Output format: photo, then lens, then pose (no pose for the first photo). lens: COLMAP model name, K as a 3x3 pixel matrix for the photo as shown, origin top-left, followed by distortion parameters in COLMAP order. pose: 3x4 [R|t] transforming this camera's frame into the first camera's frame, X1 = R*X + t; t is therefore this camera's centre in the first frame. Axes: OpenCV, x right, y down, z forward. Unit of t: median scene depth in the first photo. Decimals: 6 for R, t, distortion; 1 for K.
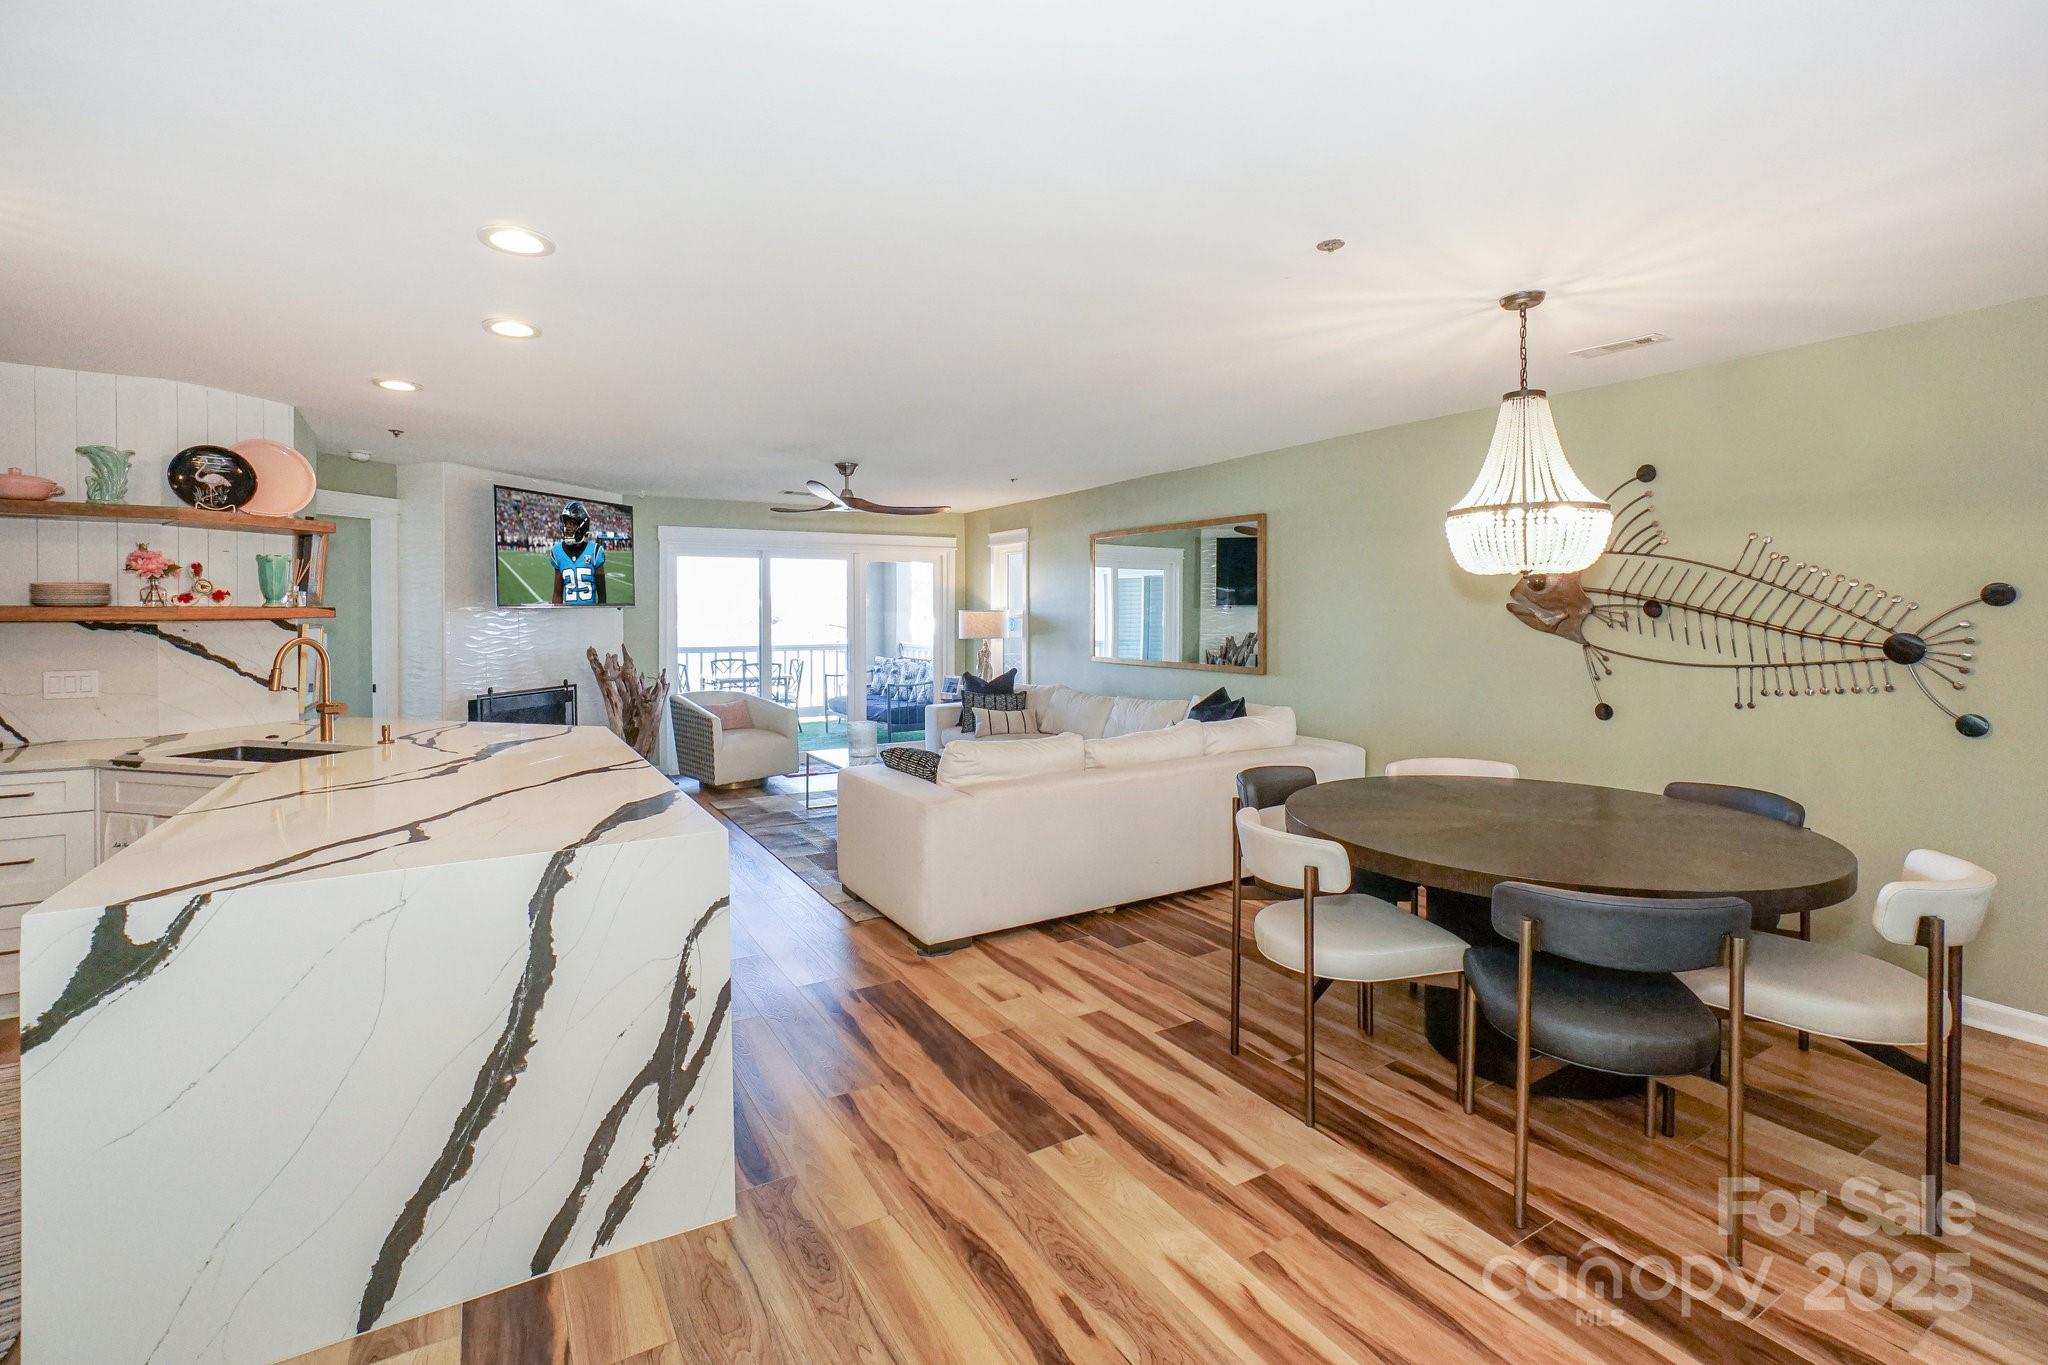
lens RADIAL K [[893.7, 0, 1029.7], [0, 893.7, 632.2], [0, 0, 1]] dist [-0.025740, -0.000027]
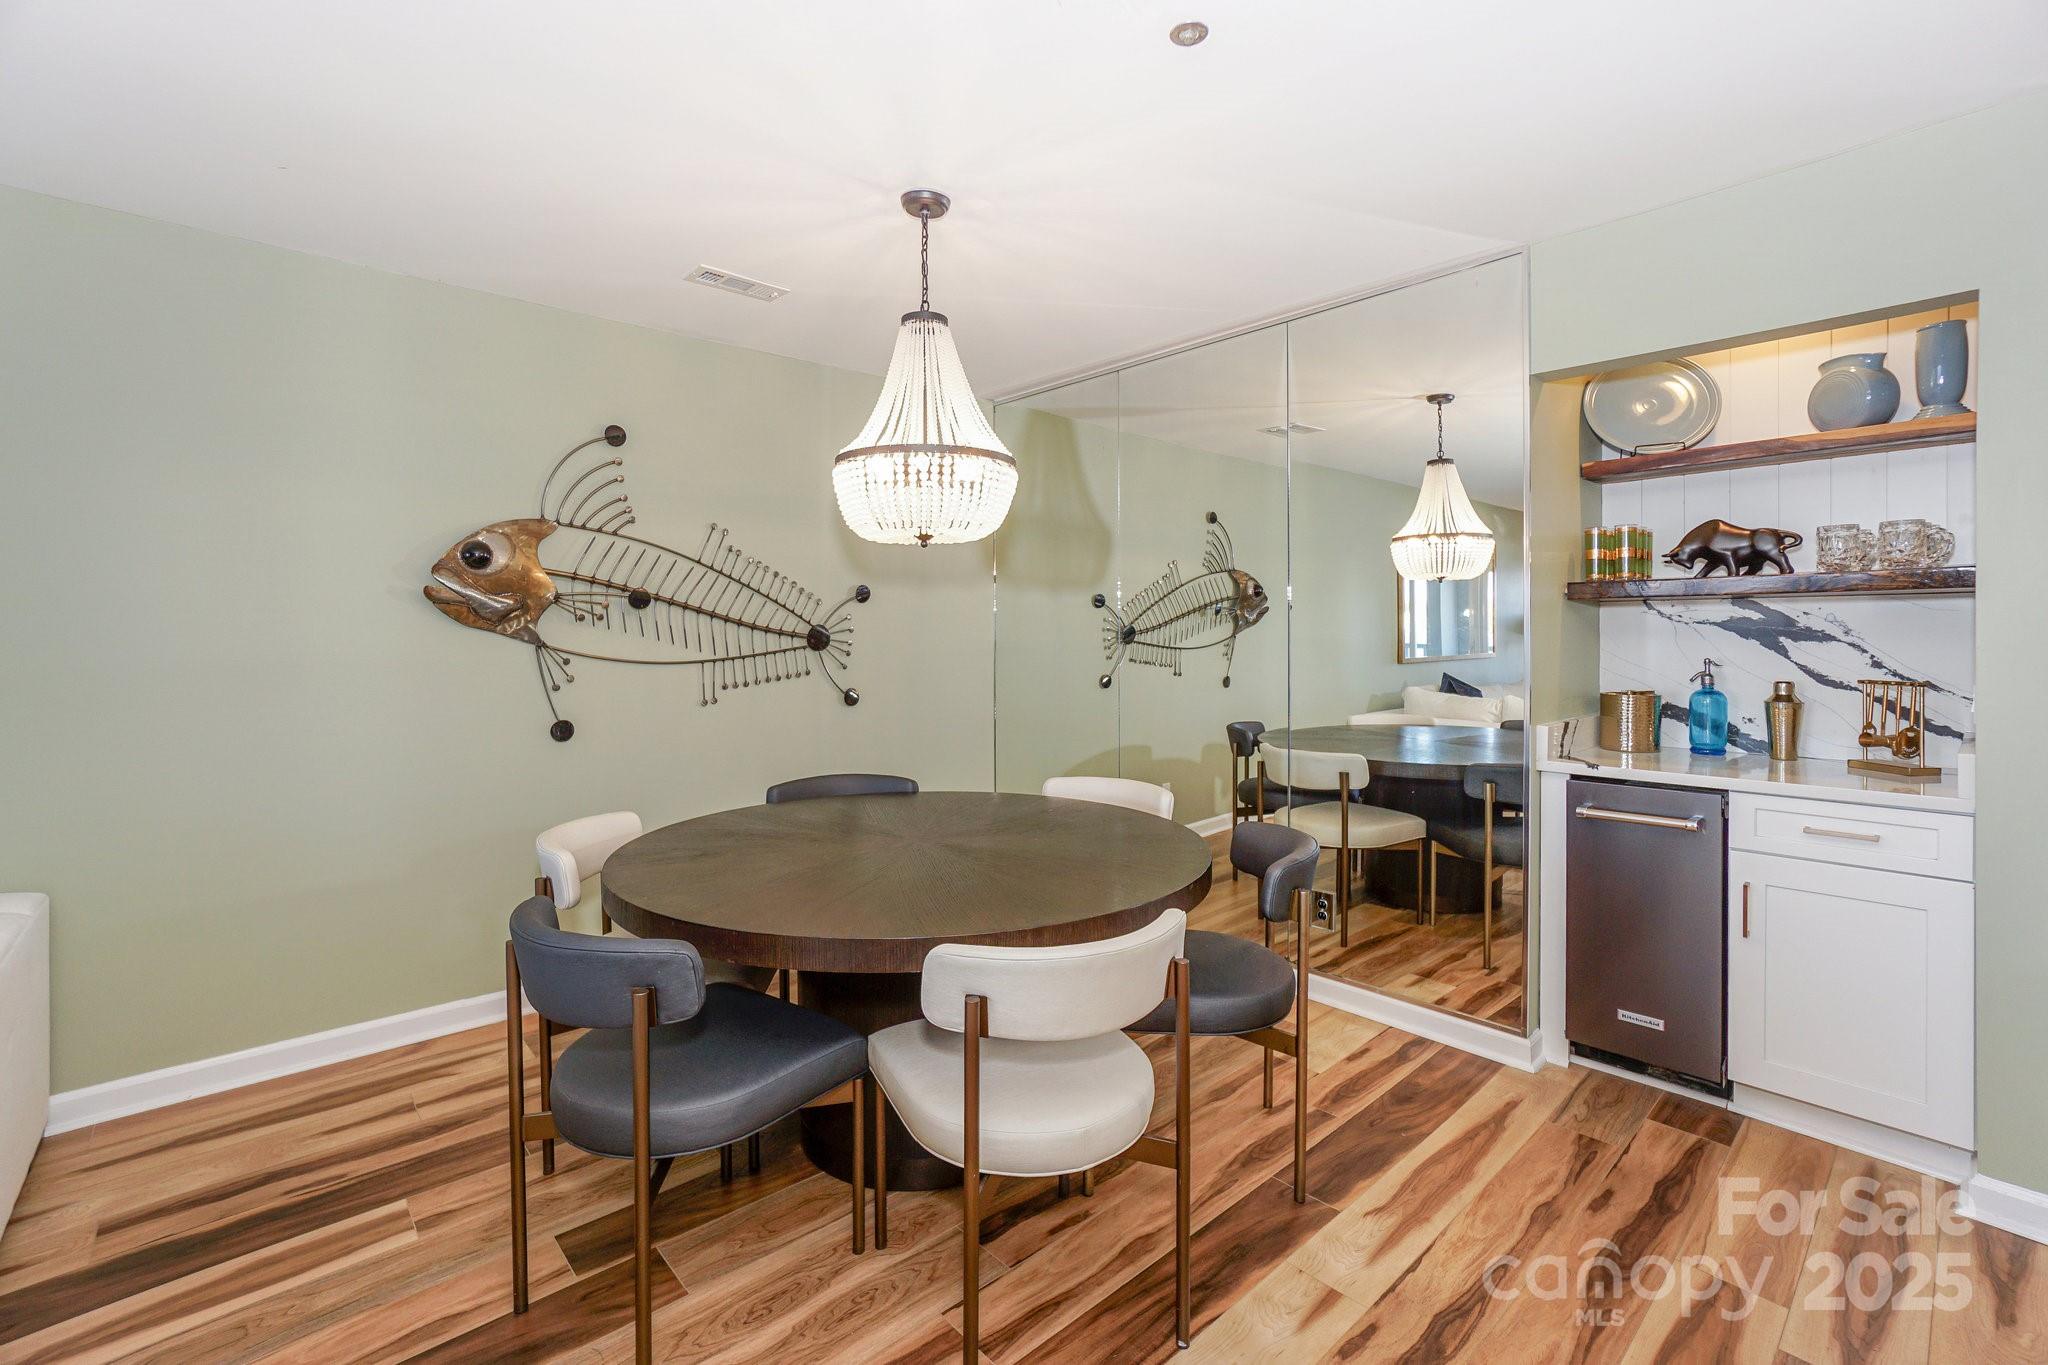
lens RADIAL K [[893.7, 0, 1029.7], [0, 893.7, 632.2], [0, 0, 1]] dist [-0.025740, -0.000027]
pose [[-0.183732, 0.001160, 0.982976, -0.210253], [0.026606, 0.999639, 0.003793, 0.013025], [-0.982616, 0.026850, -0.183697, 0.835854]]
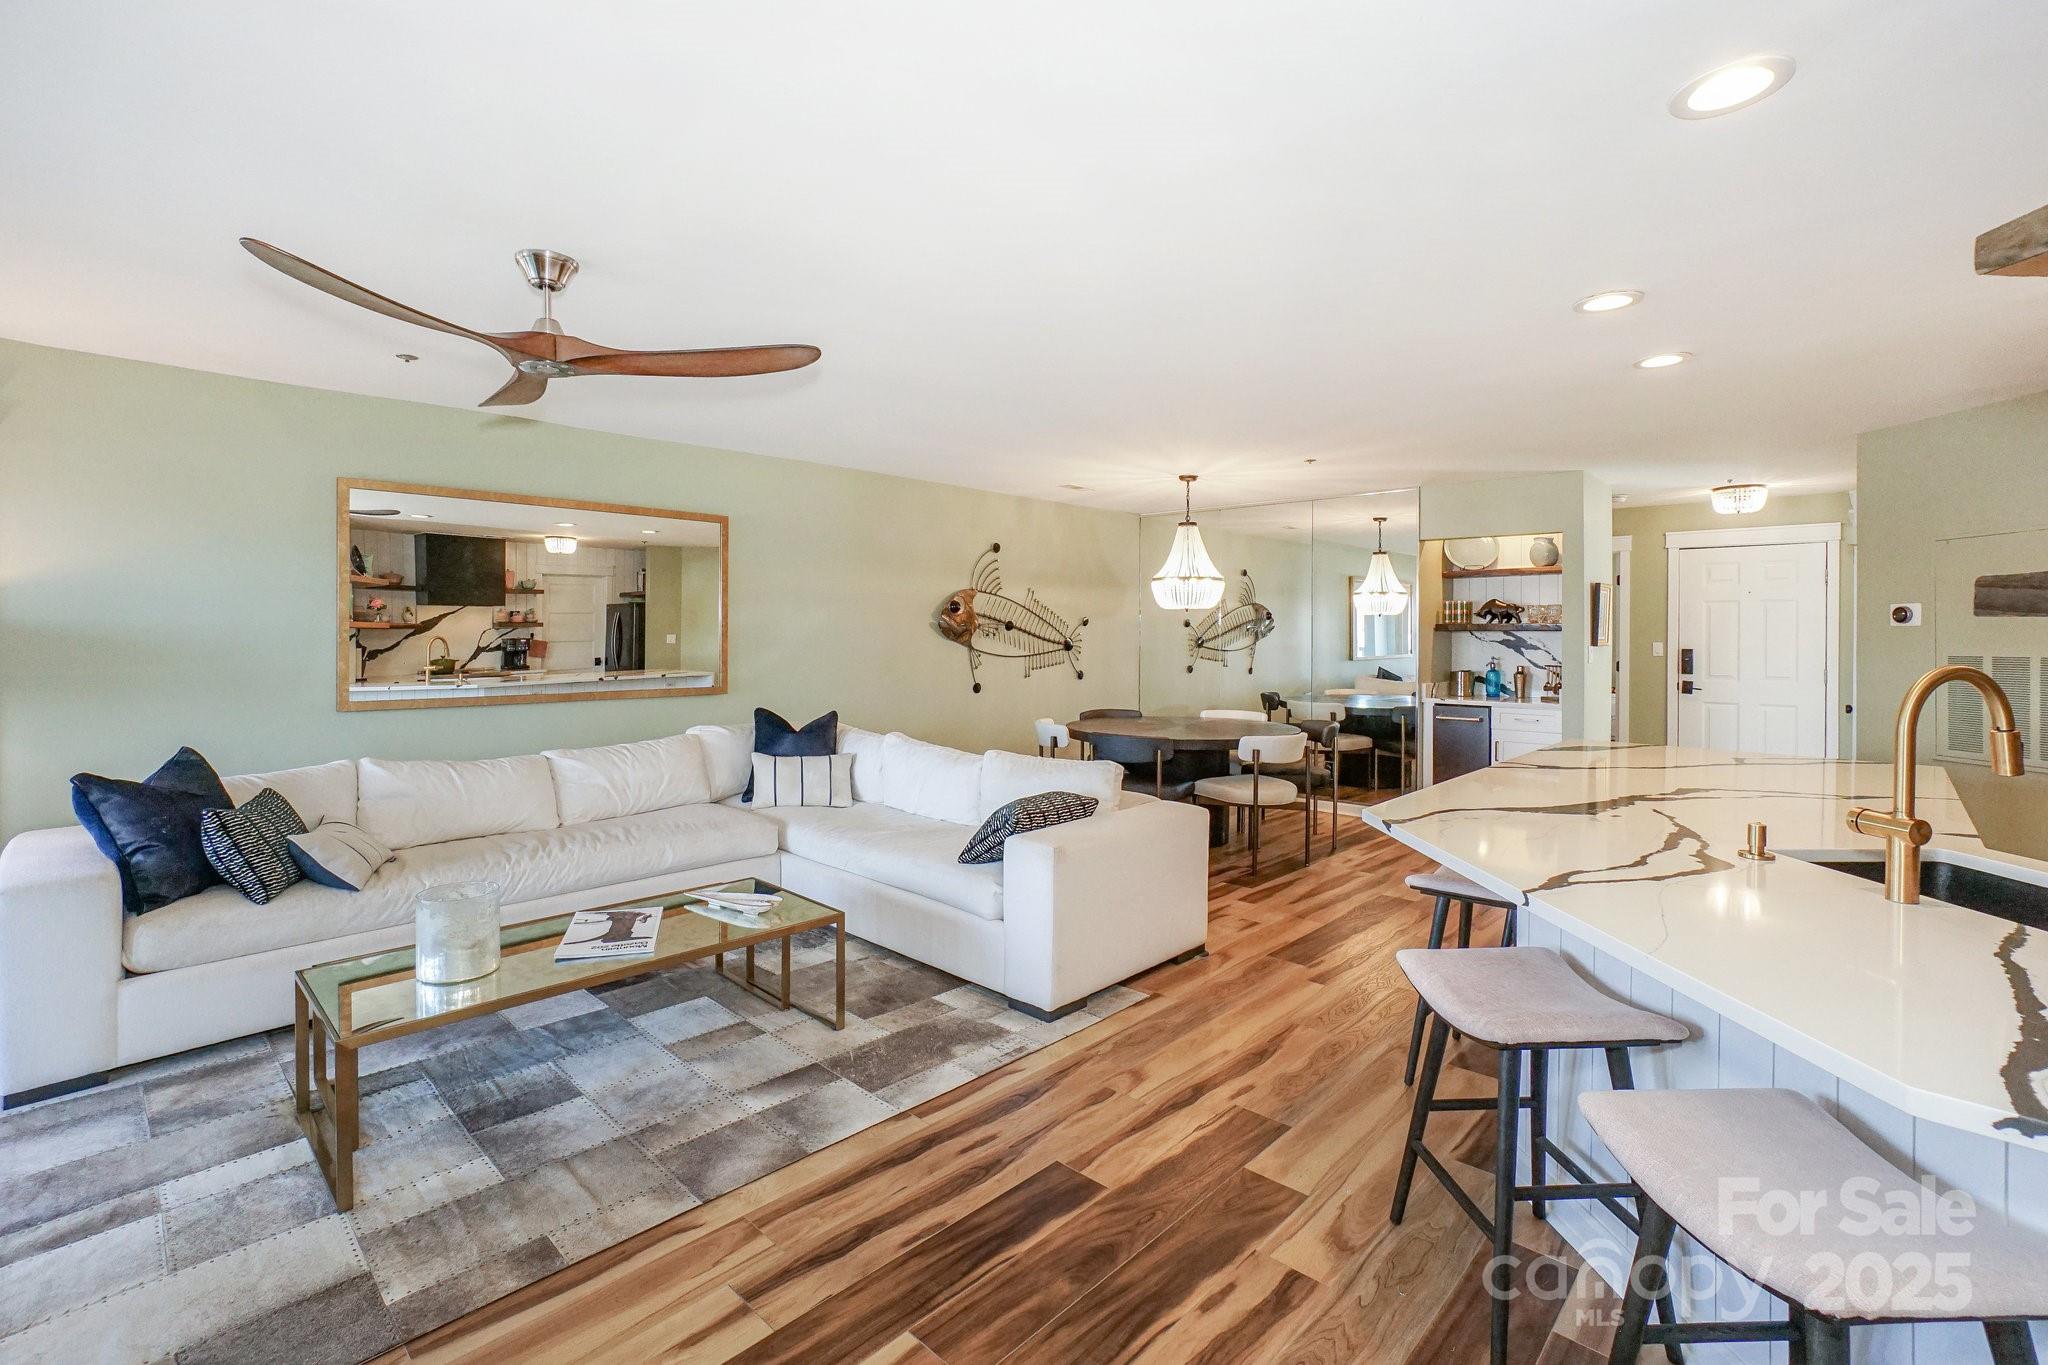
lens RADIAL K [[913.5, 0, 975.4], [0, 913.5, 627.2], [0, 0, 1]] dist [-0.039381, -0.000058]
pose [[-0.208337, 0.005693, 0.978041, -1.142676], [0.019967, 0.999799, -0.001566, -0.023291], [-0.977853, 0.019203, -0.208409, 1.531669]]
